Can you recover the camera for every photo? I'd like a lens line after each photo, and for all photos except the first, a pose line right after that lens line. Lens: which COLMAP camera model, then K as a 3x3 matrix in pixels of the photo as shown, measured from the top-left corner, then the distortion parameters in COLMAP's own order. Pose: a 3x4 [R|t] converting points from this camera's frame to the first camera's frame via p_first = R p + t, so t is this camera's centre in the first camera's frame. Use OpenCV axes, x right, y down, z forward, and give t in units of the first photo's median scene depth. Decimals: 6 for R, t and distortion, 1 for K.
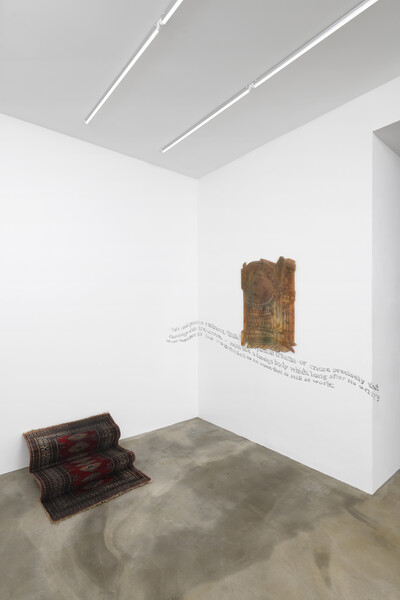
lens RADIAL K [[315.5, 0, 197.1], [0, 315.5, 303.4], [0, 0, 1]] dist [0.000361, 0.000129]
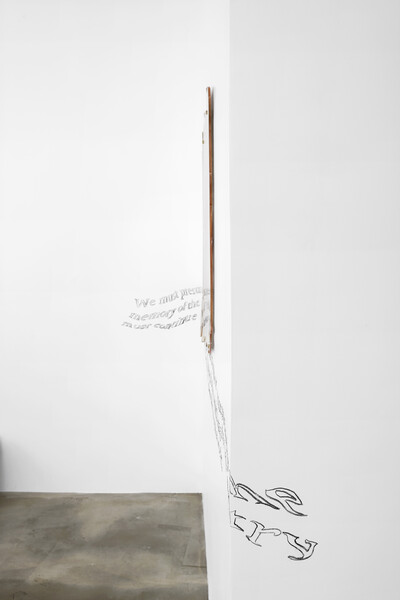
lens RADIAL K [[519.3, 0, 200.0], [0, 519.3, 299.7], [0, 0, 1]] dist [-0.004562, -0.004776]
pose [[0.771773, 0.012524, -0.635775, 0.516772], [-0.002573, 0.999859, 0.016572, 0.065139], [0.635893, -0.011154, 0.771697, 0.435444]]
